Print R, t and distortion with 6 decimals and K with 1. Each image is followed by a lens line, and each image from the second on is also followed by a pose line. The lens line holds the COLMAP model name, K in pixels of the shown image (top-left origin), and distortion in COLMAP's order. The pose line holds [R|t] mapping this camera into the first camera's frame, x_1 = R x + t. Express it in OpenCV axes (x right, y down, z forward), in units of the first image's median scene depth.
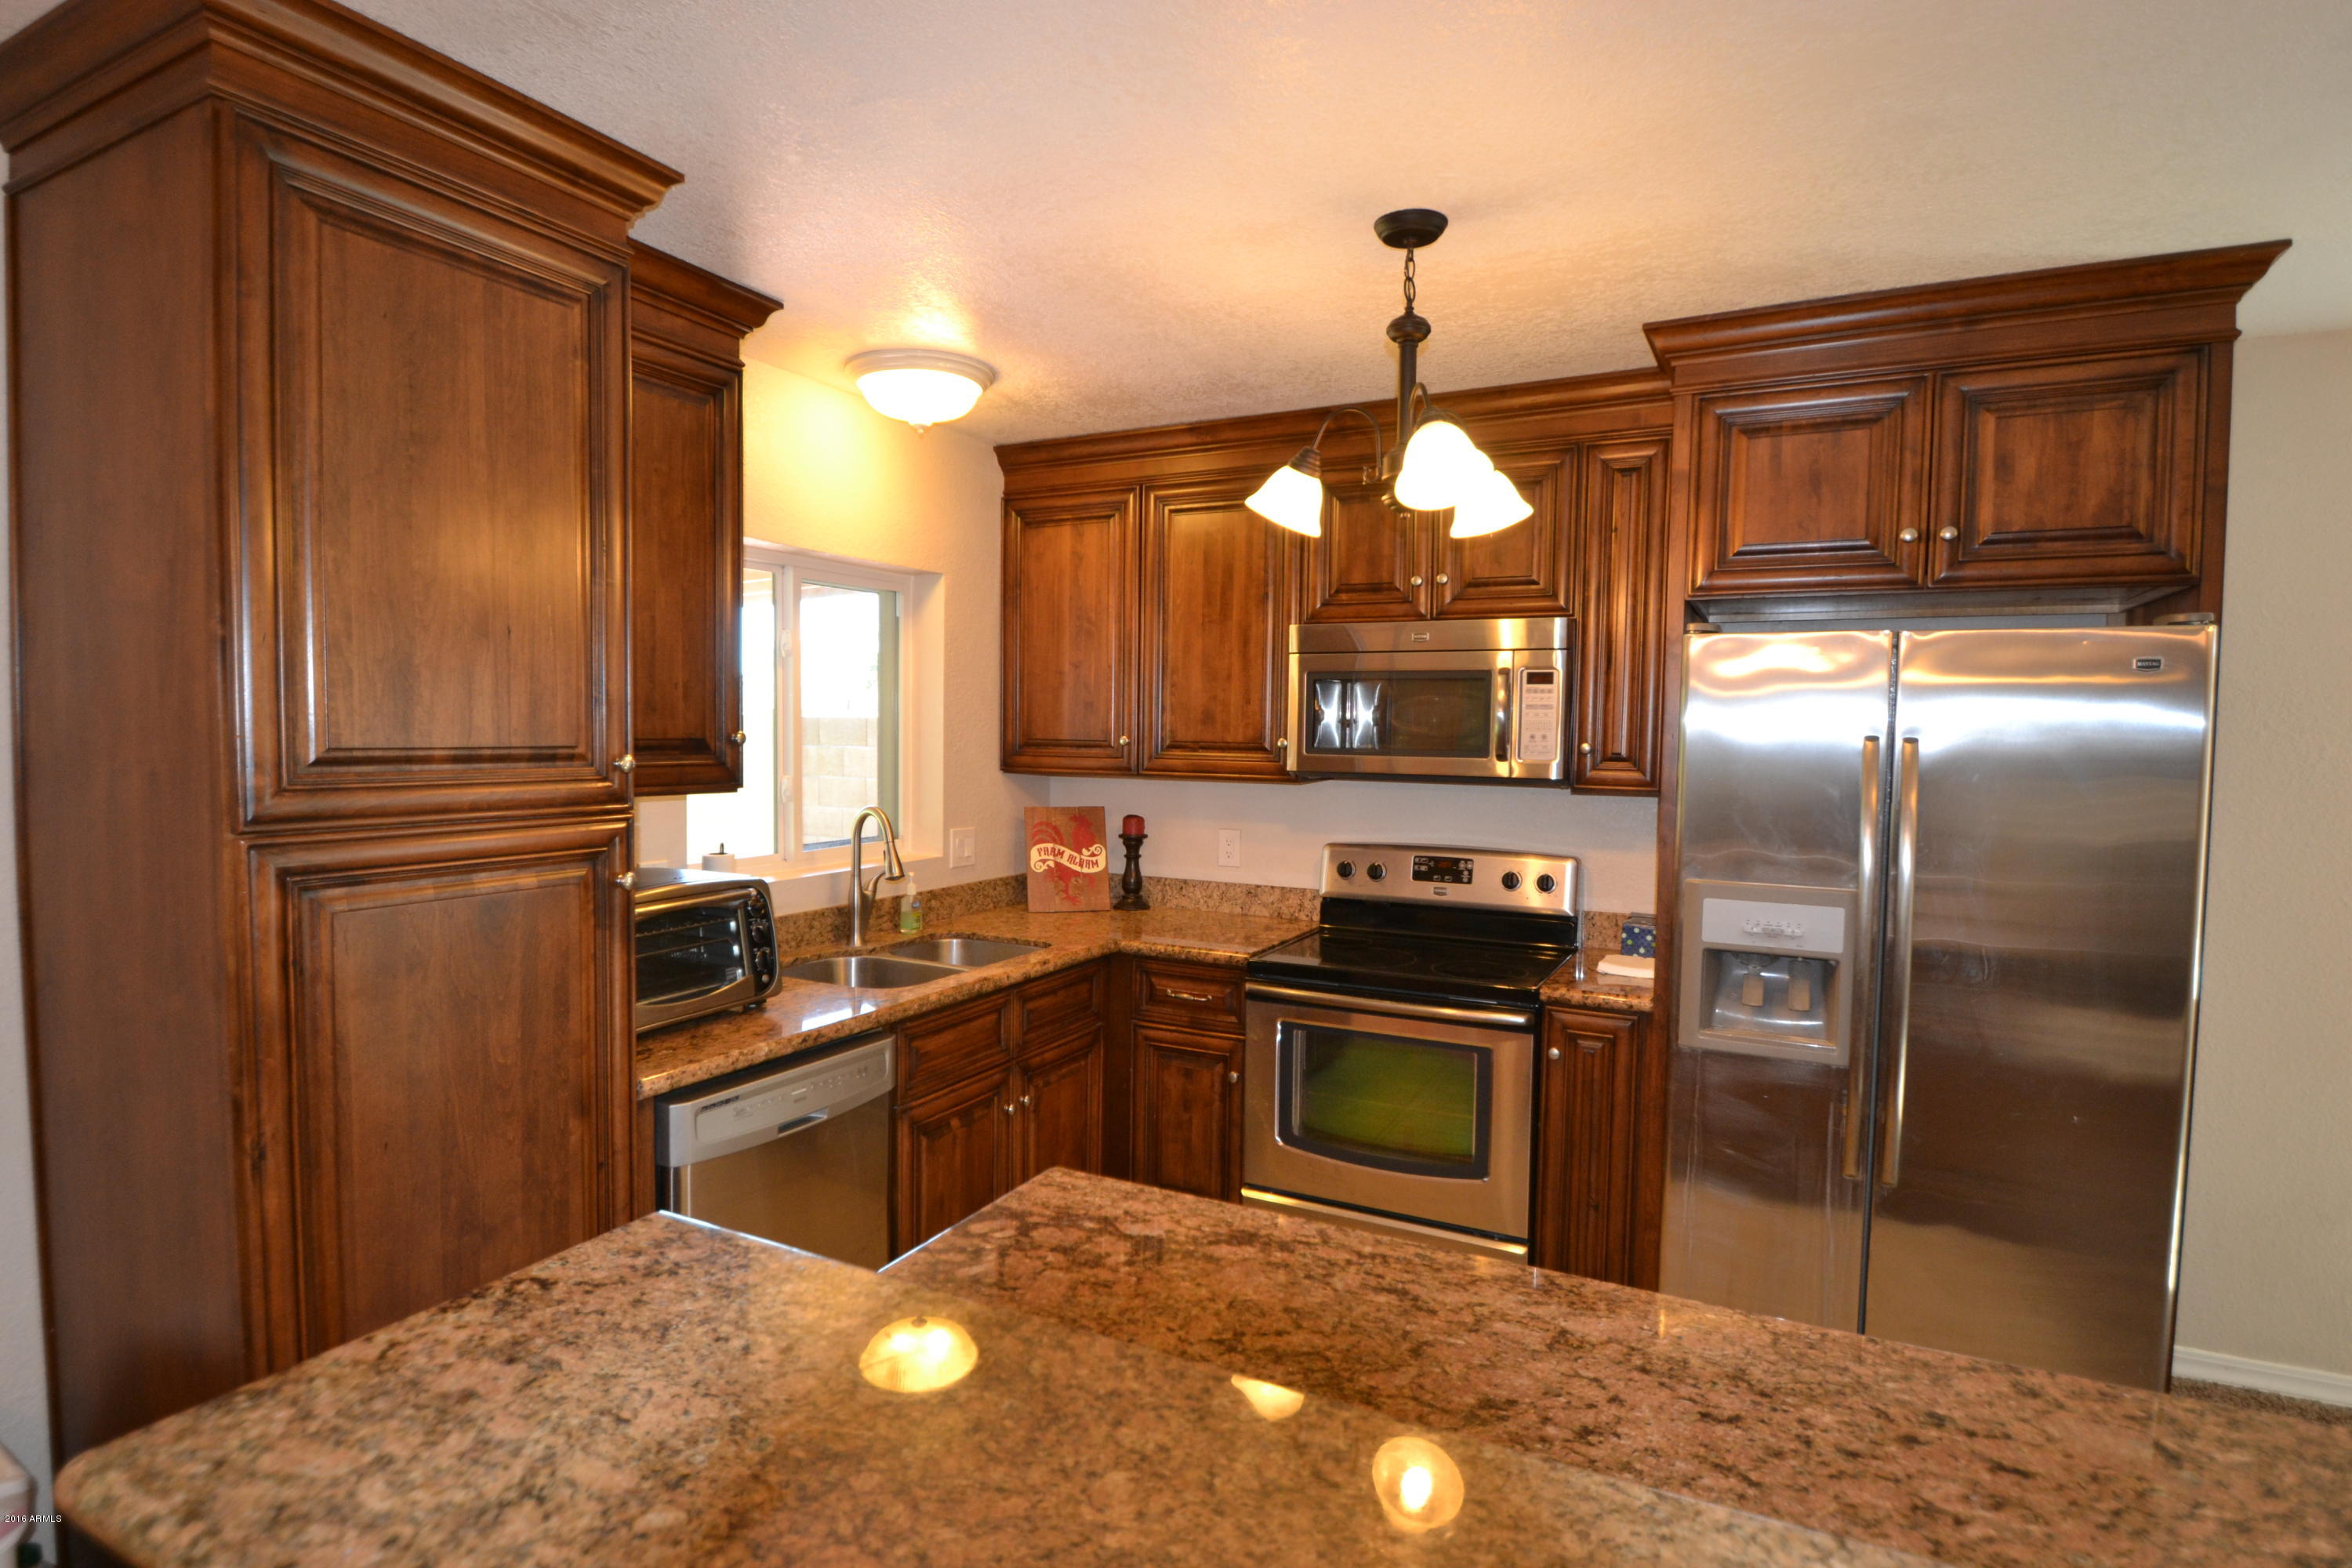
lens RADIAL K [[1216.8, 0, 1145.9], [0, 1216.8, 792.4], [0, 0, 1]] dist [-0.004716, -0.012404]
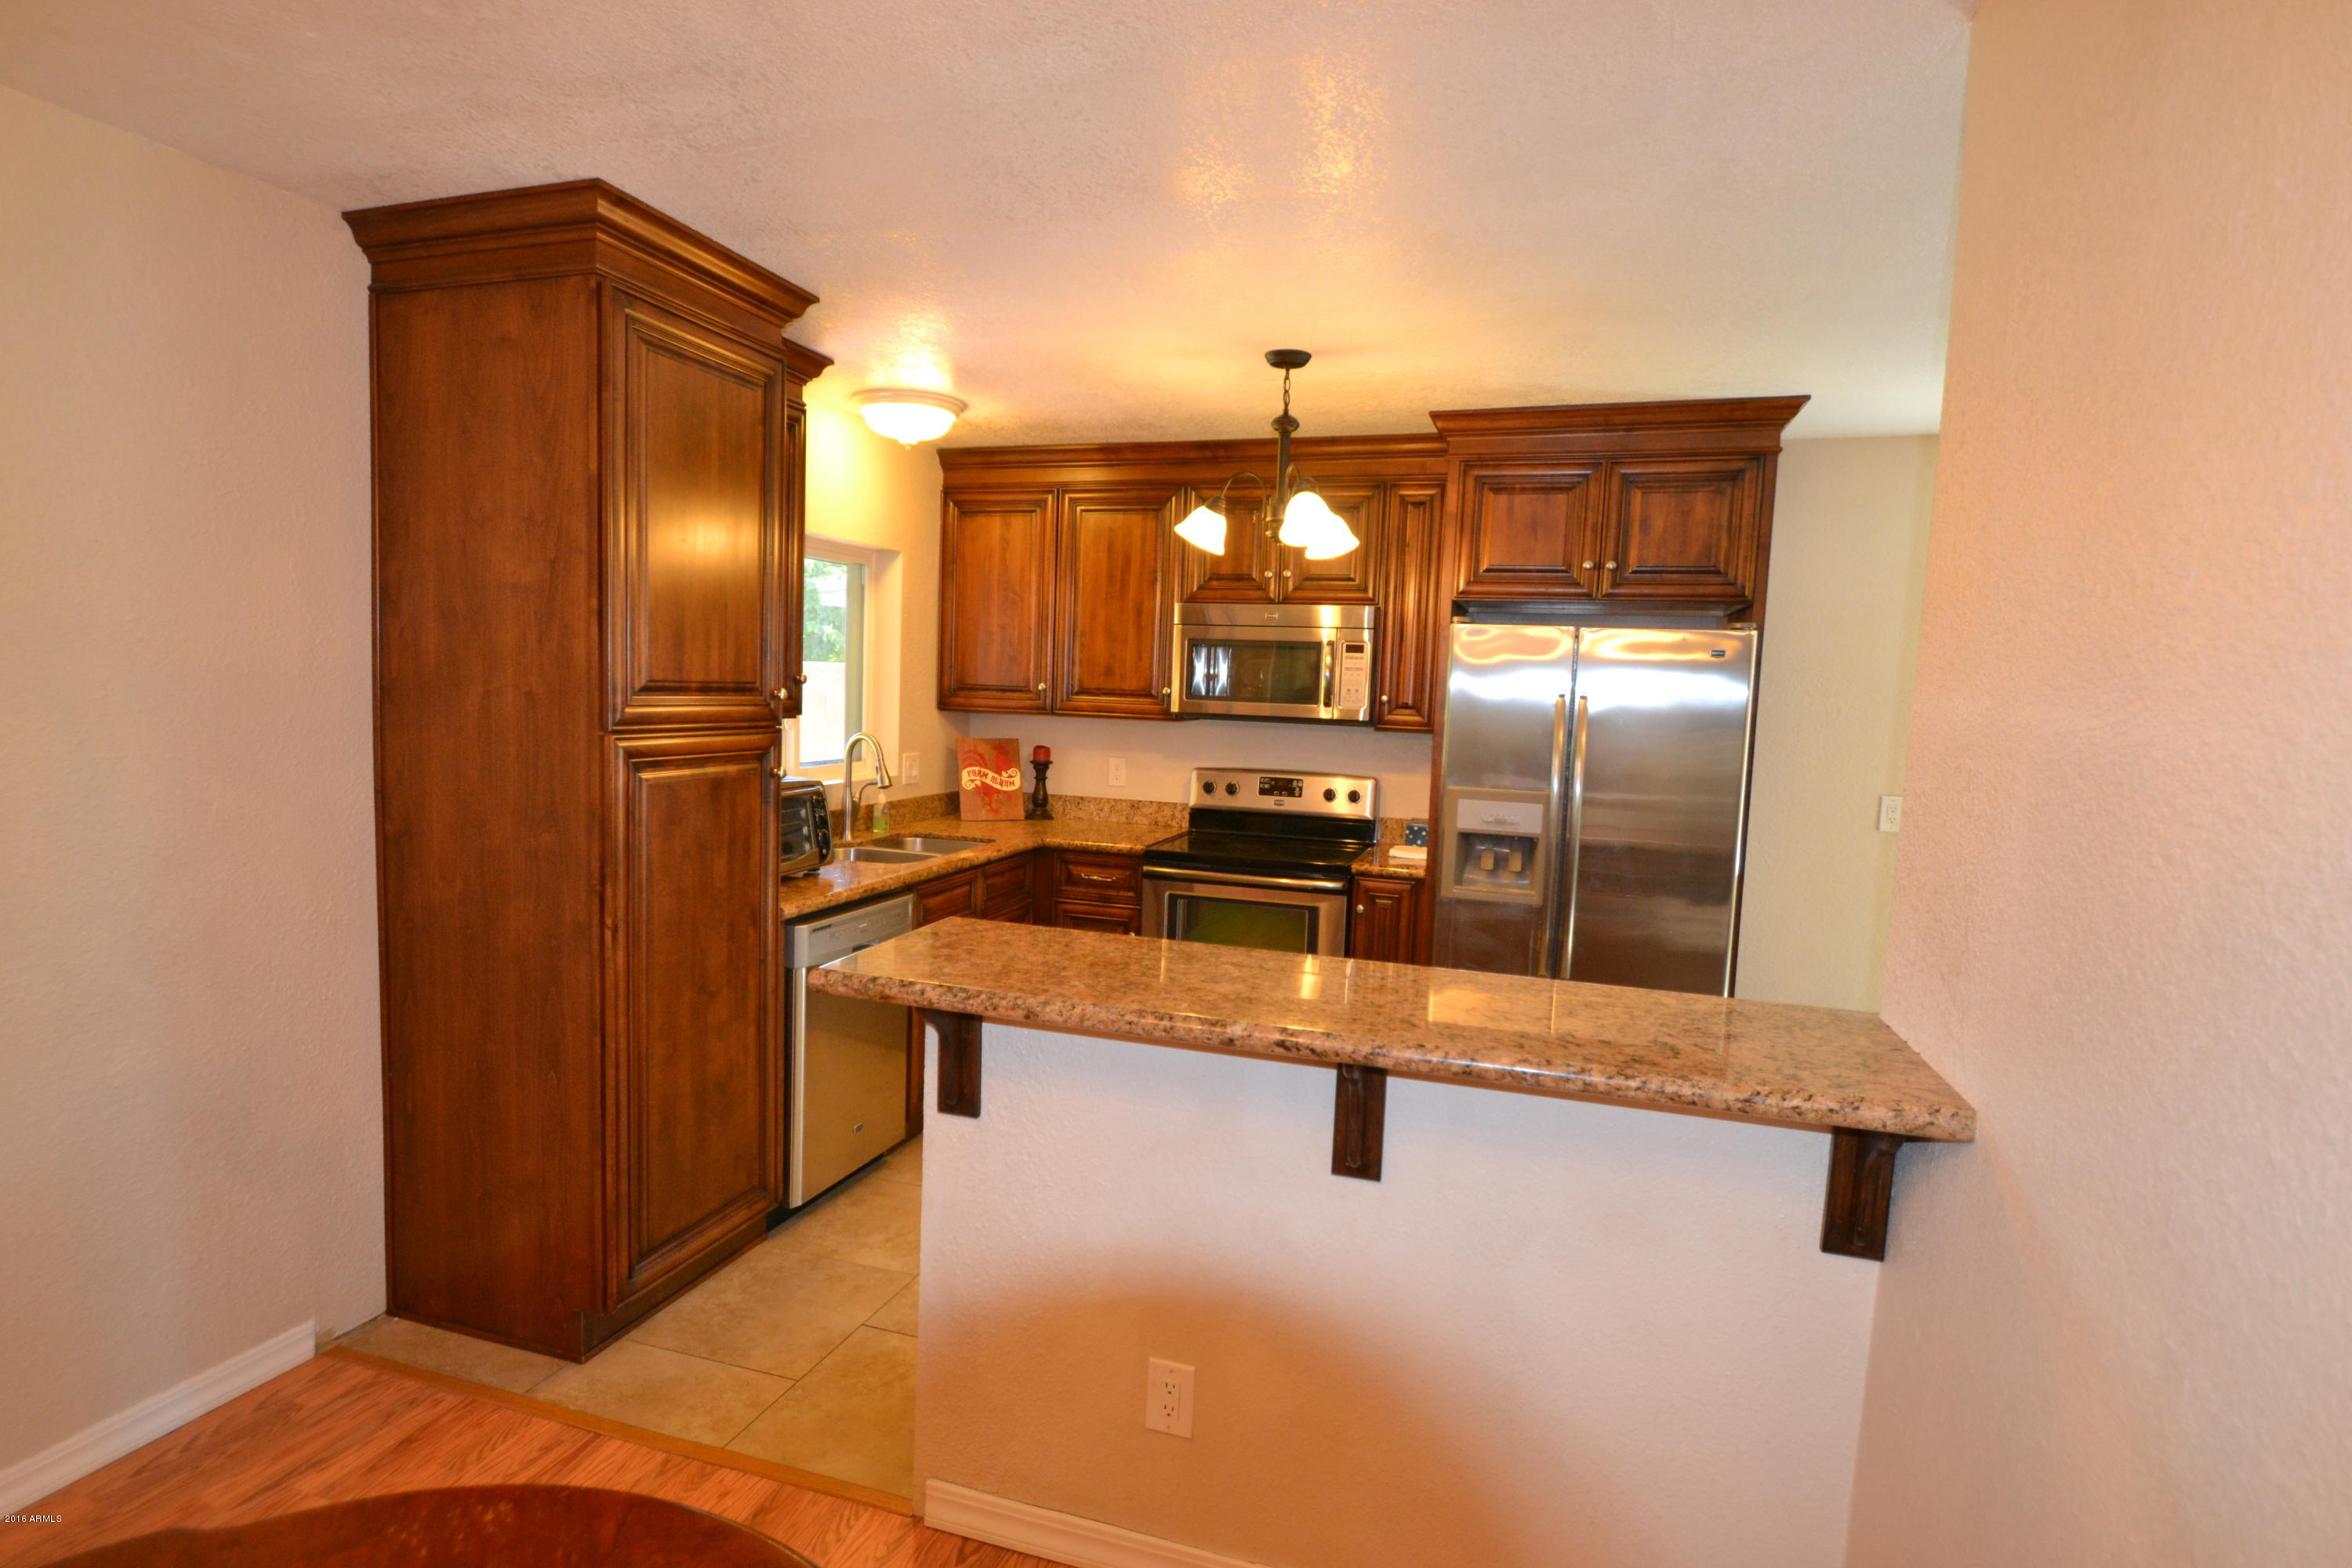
lens RADIAL K [[1216.8, 0, 1151.9], [0, 1216.8, 791.2], [0, 0, 1]] dist [-0.004716, -0.012404]
pose [[0.985439, 0.007329, 0.169872, -0.171598], [-0.014130, 0.999145, 0.038858, 0.023026], [-0.169442, -0.040693, 0.984700, -0.419768]]
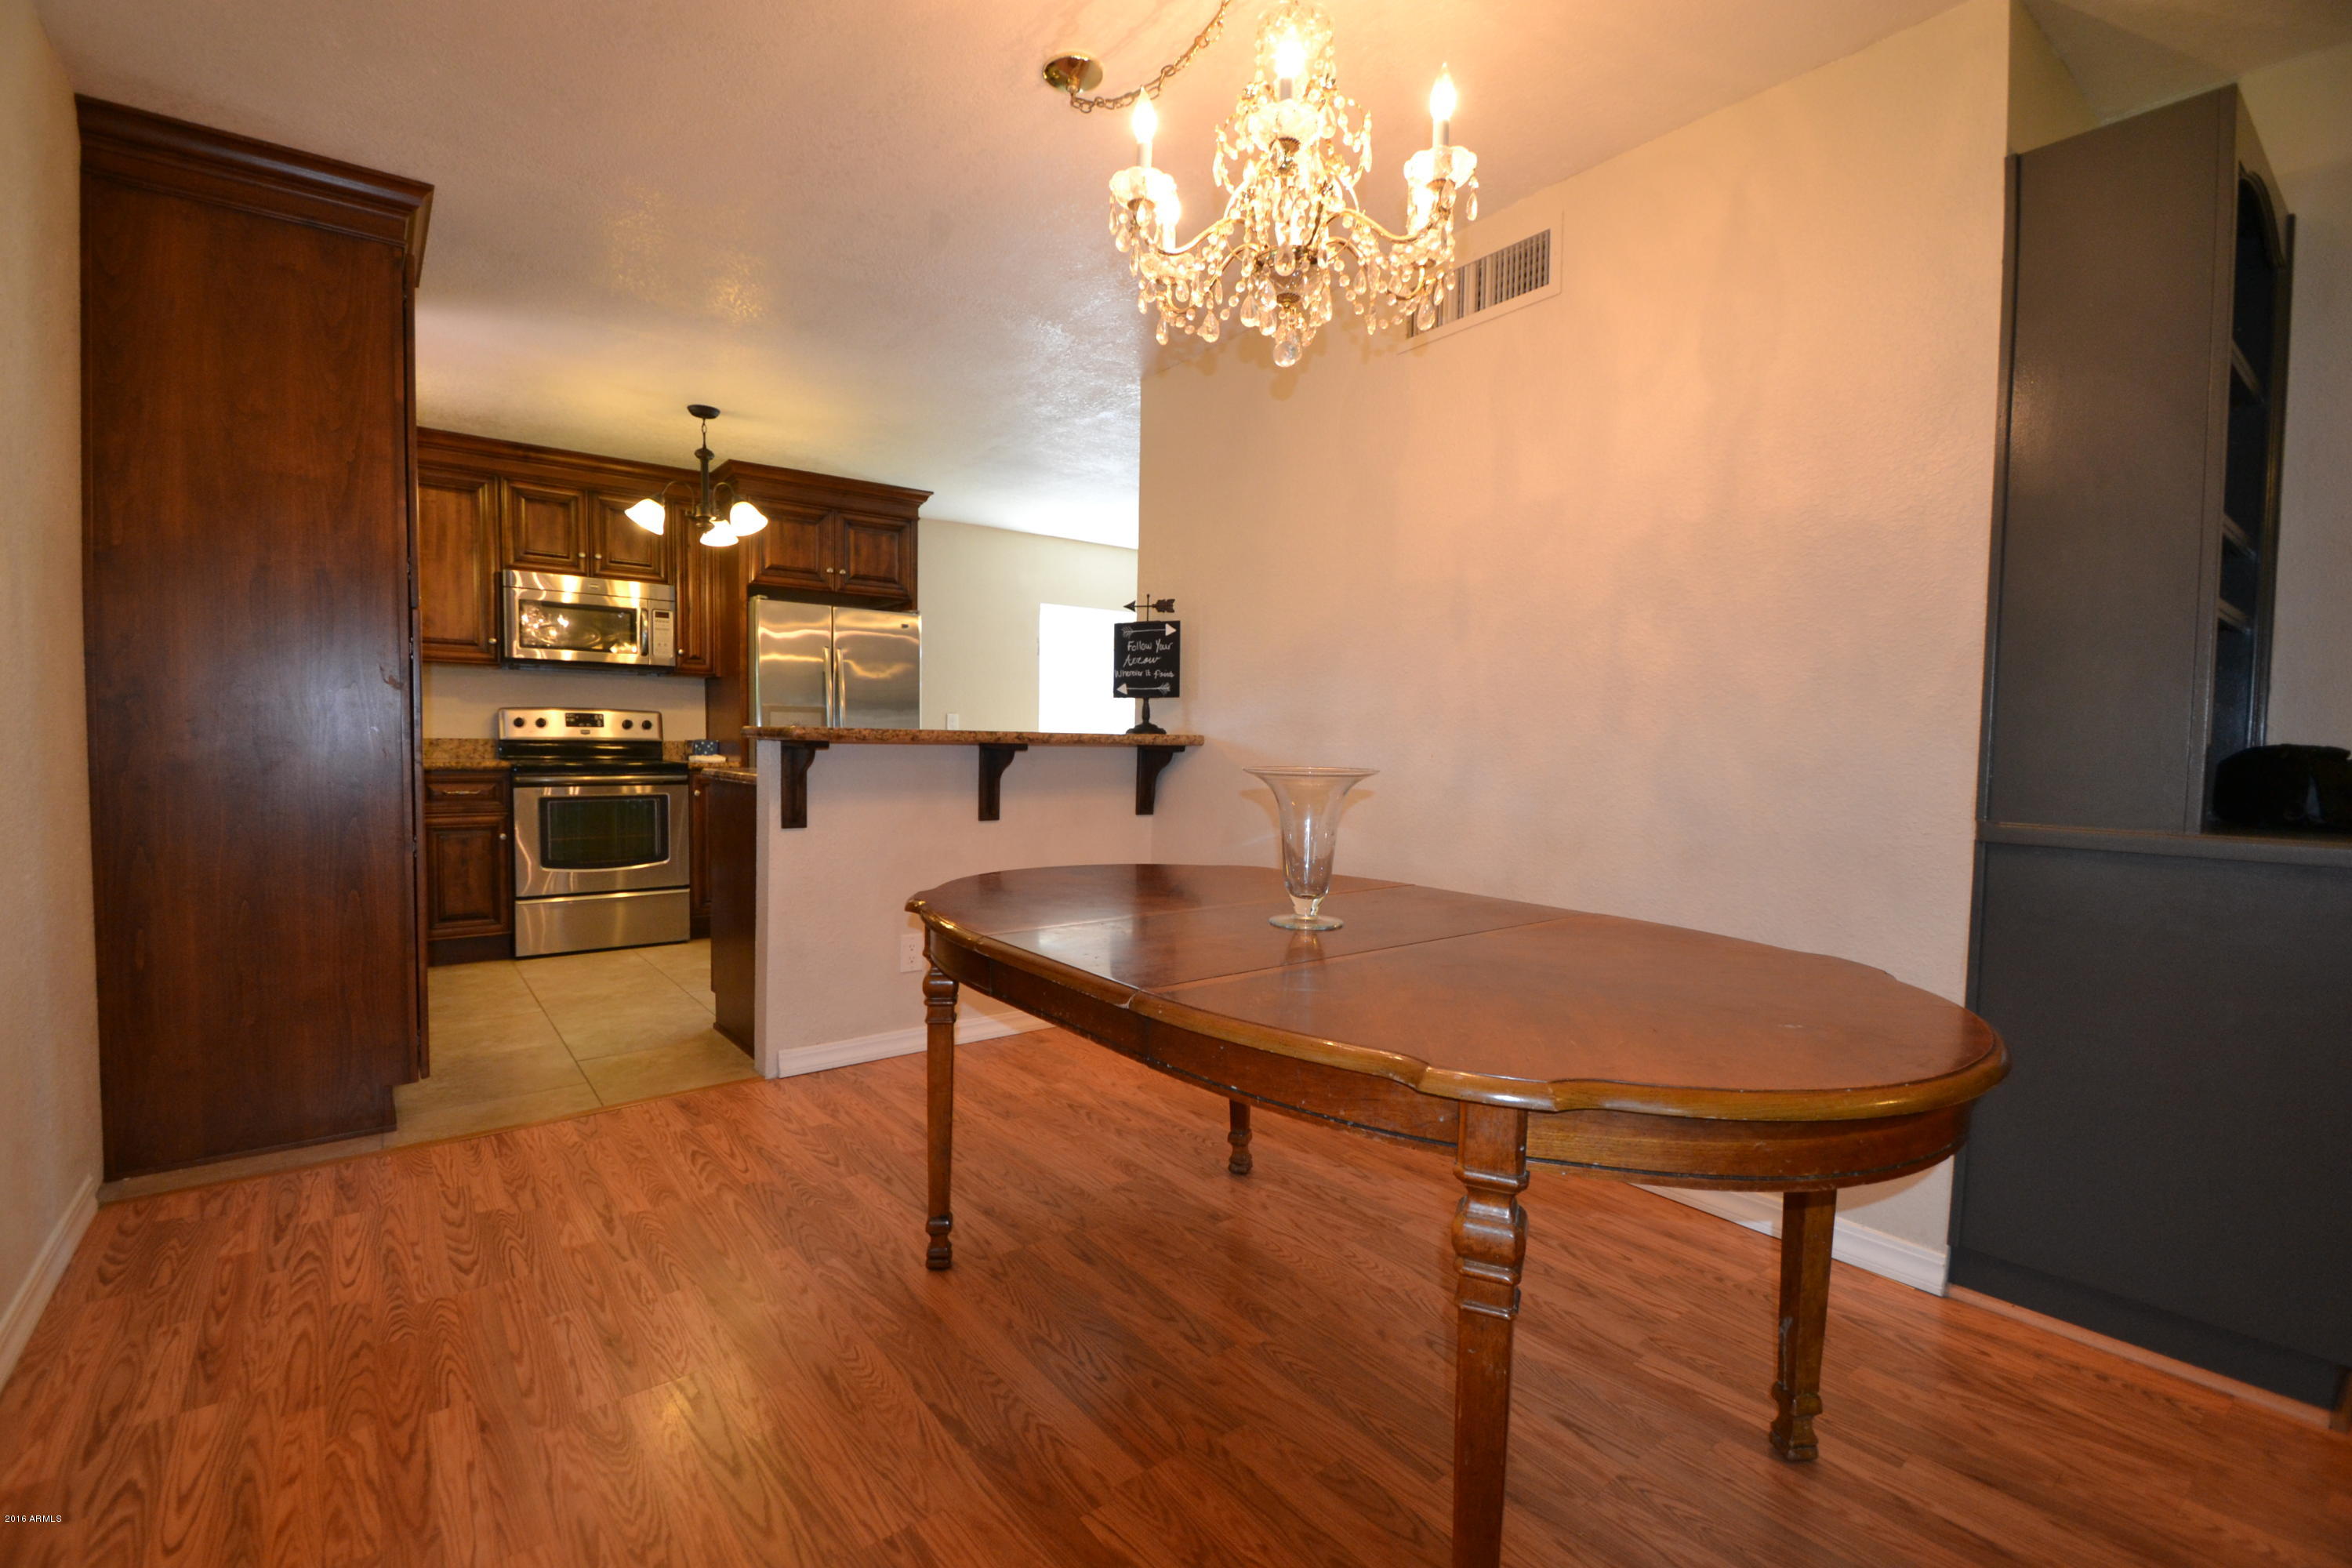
lens RADIAL K [[1024.7, 0, 1157.0], [0, 1024.7, 794.1], [0, 0, 1]] dist [-0.015305, -0.005874]
pose [[0.404995, -0.055401, 0.912639, -1.037151], [0.040749, 0.998264, 0.042516, 0.188417], [-0.913410, 0.019970, 0.406550, -0.487889]]
